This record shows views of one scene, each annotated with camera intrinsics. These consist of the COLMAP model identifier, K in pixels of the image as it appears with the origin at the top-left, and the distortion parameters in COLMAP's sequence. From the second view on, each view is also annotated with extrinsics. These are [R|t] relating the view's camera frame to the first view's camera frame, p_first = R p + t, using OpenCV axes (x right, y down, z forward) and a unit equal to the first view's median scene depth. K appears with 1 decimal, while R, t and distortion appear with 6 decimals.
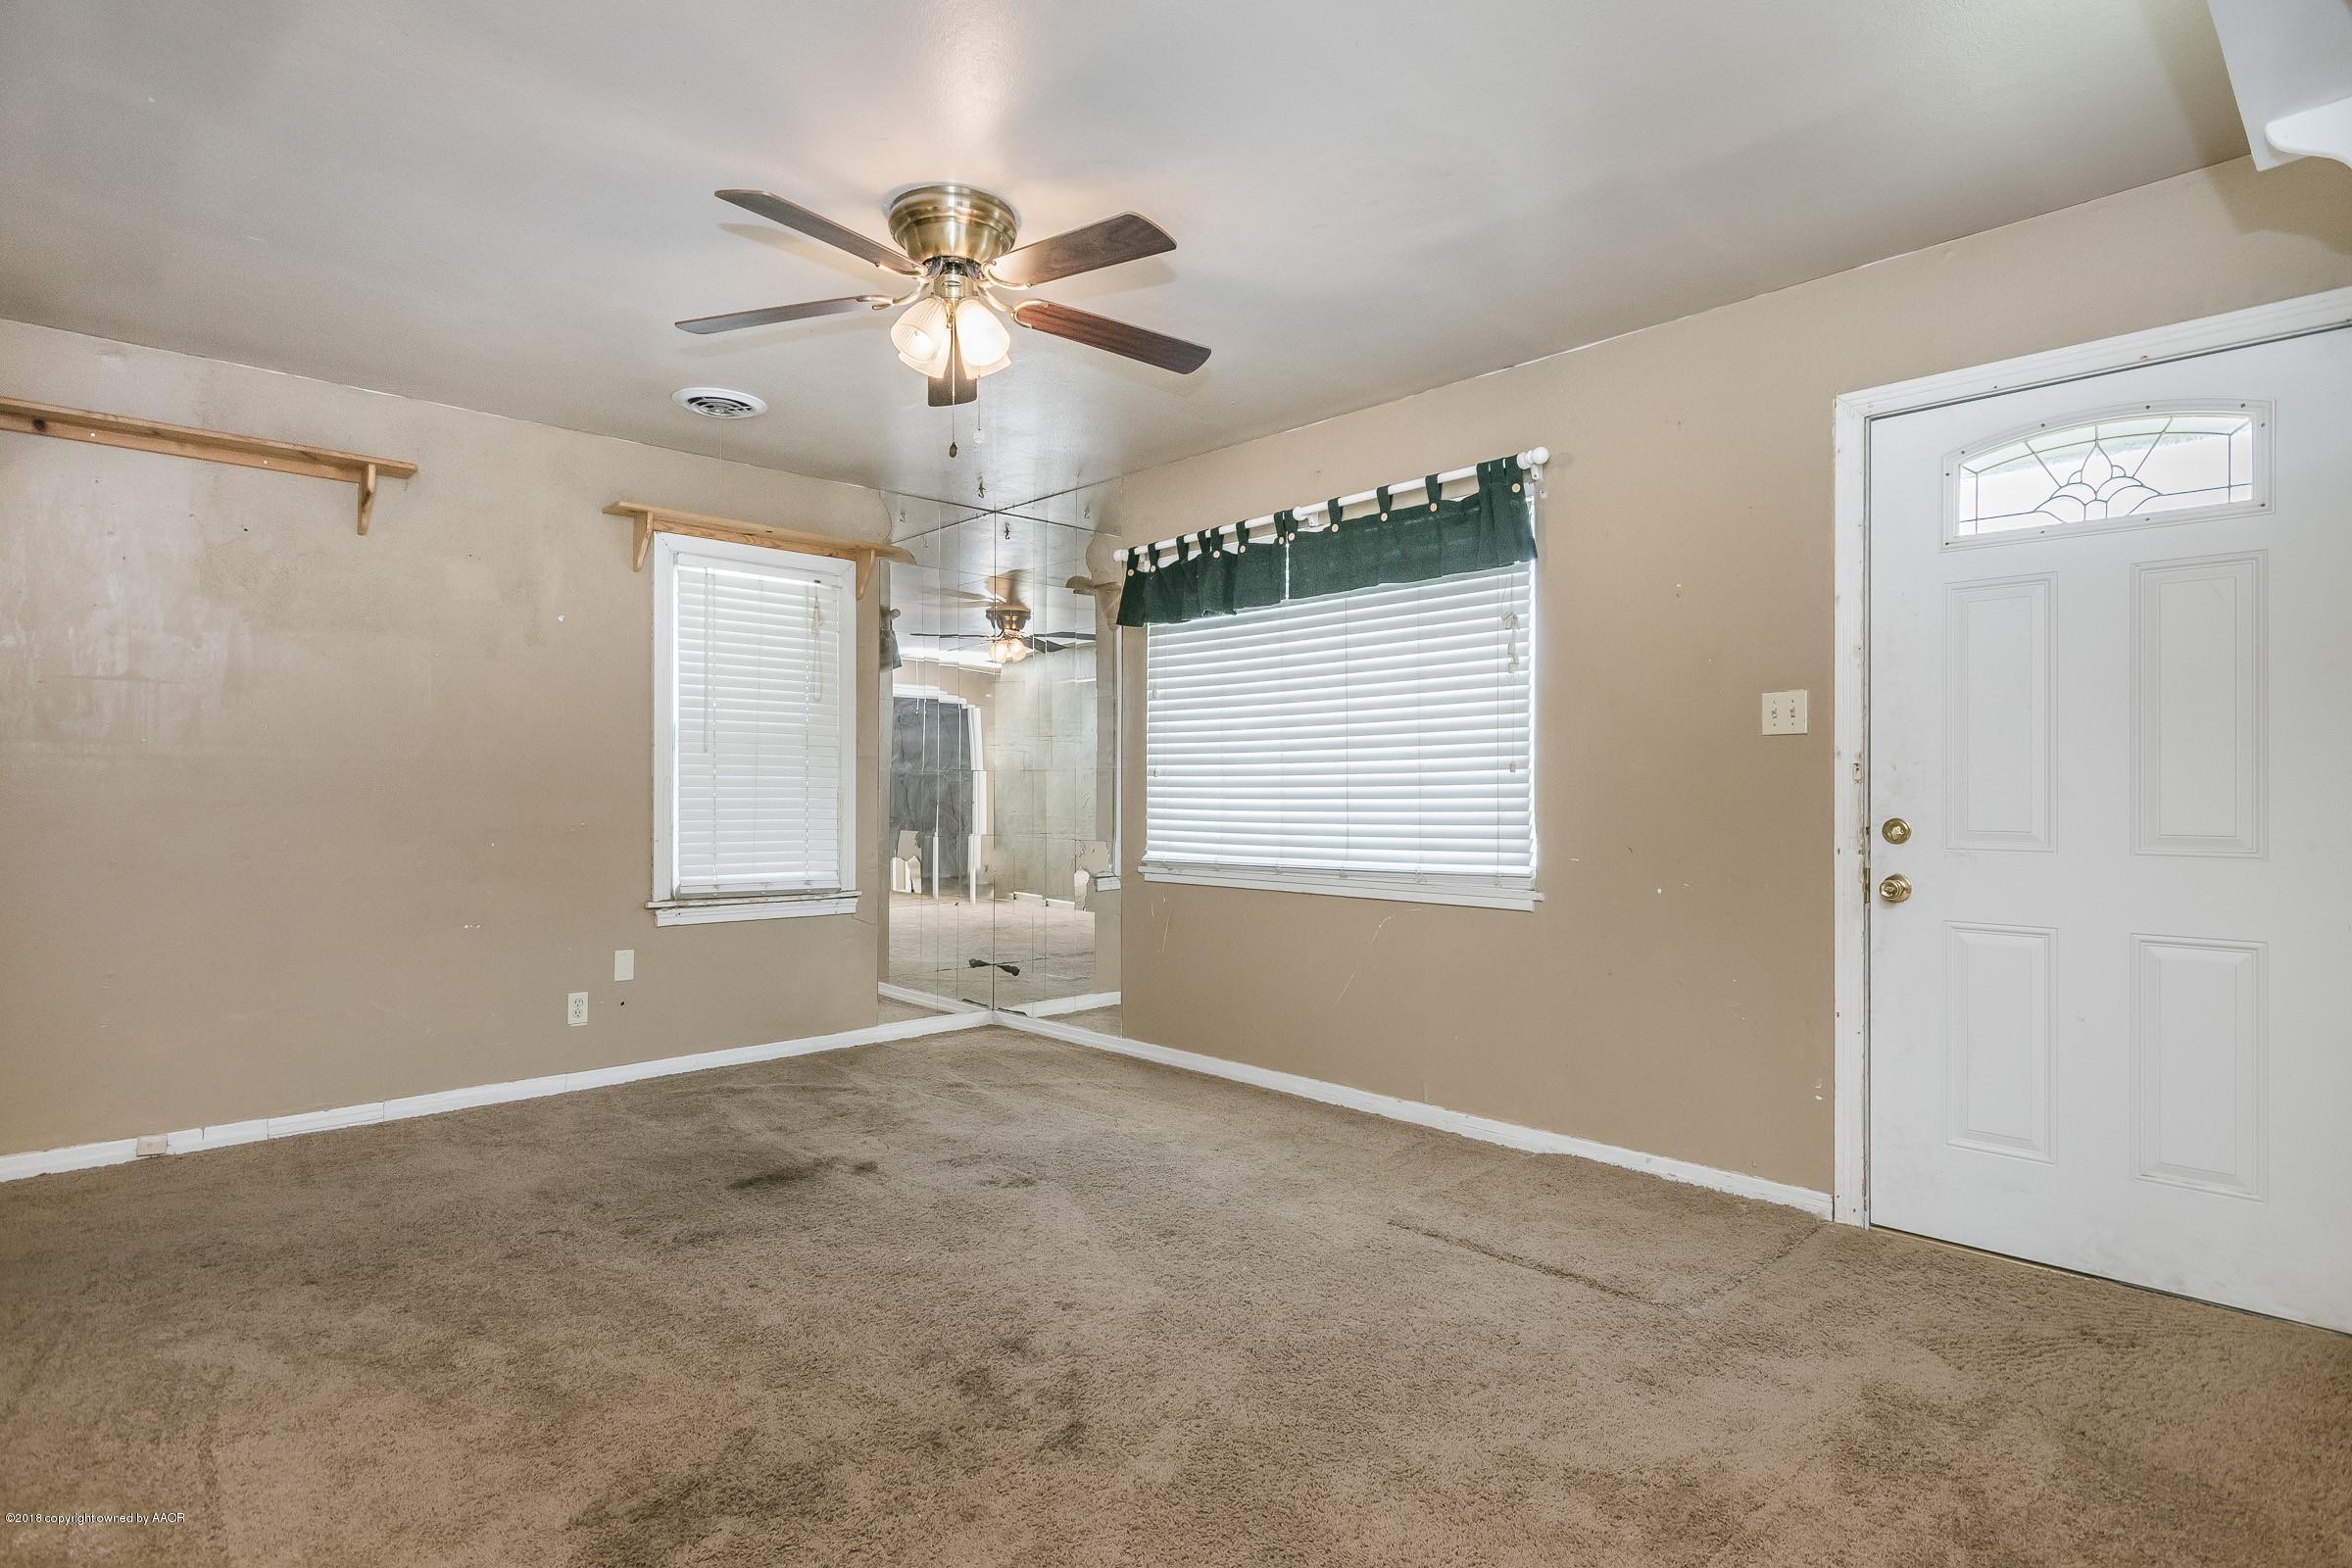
lens RADIAL K [[1214.7, 0, 1132.8], [0, 1214.7, 786.2], [0, 0, 1]] dist [-0.002029, -0.000344]
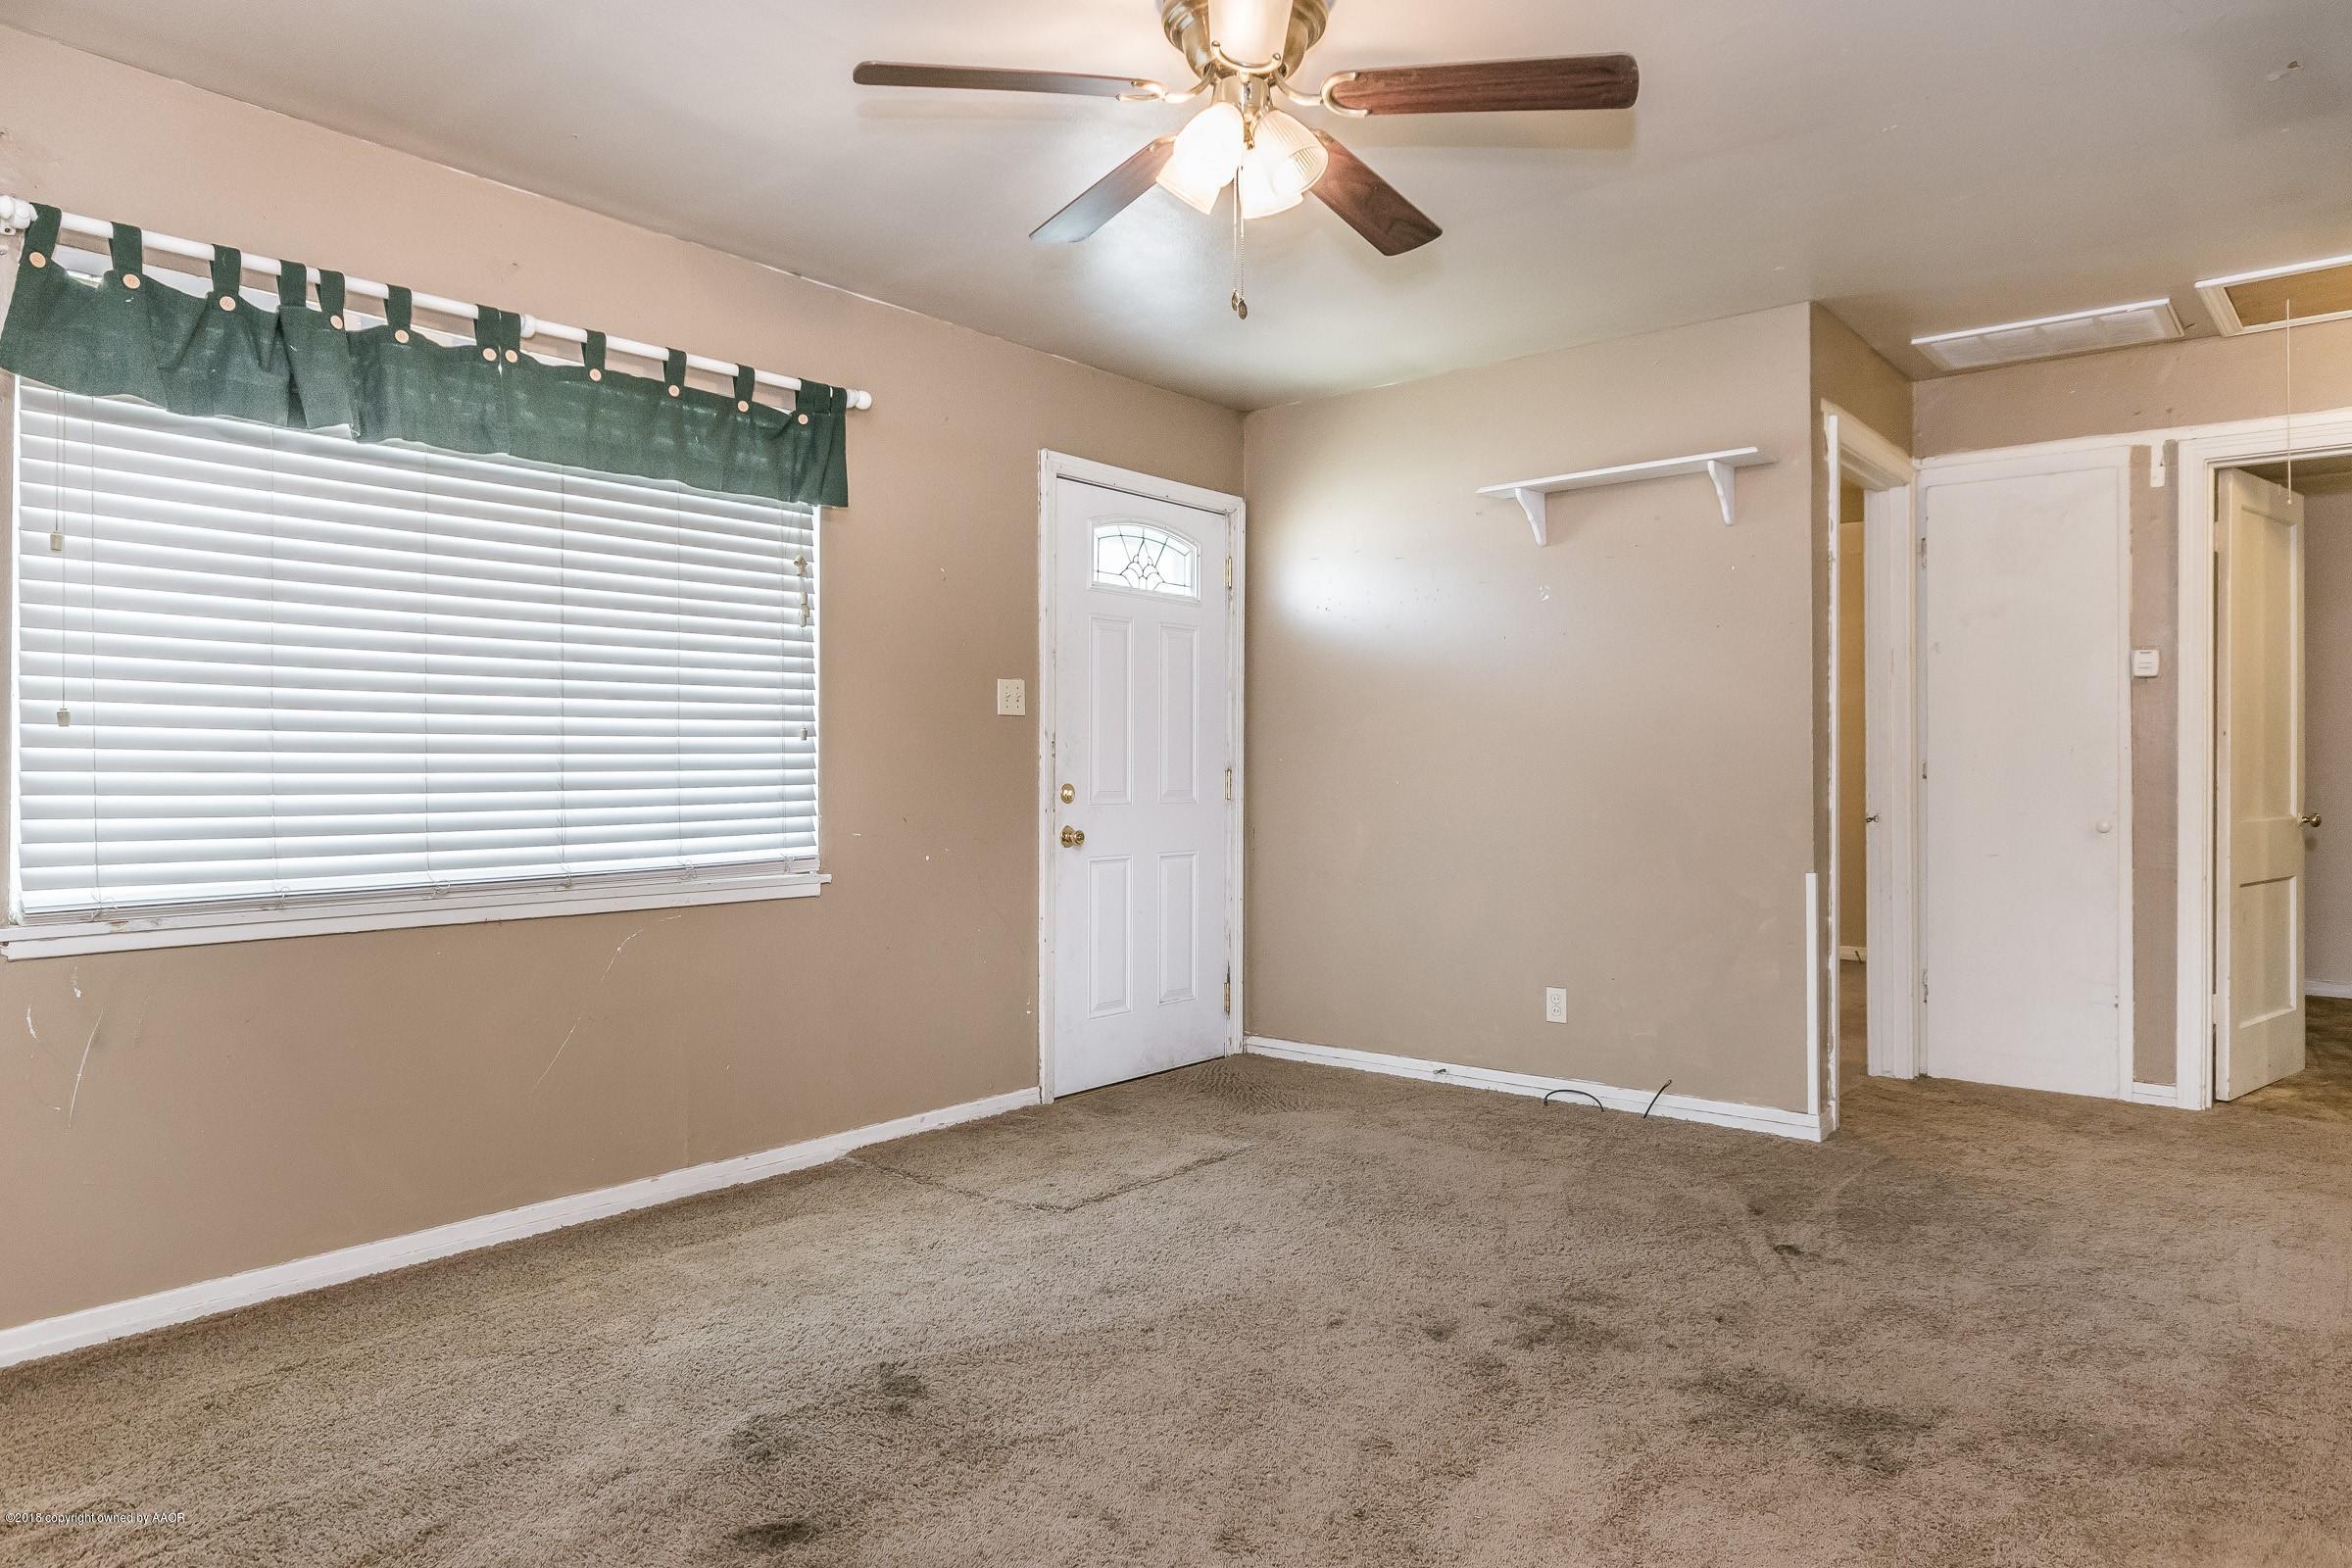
lens RADIAL K [[1428.6, 0, 1180.9], [0, 1428.6, 768.5], [0, 0, 1]] dist [-0.000976, 0.001005]
pose [[-0.130834, 0.004364, 0.991395, -0.751169], [-0.001342, 0.999989, -0.004579, 0.013380], [-0.991403, -0.001929, -0.130826, 0.870724]]
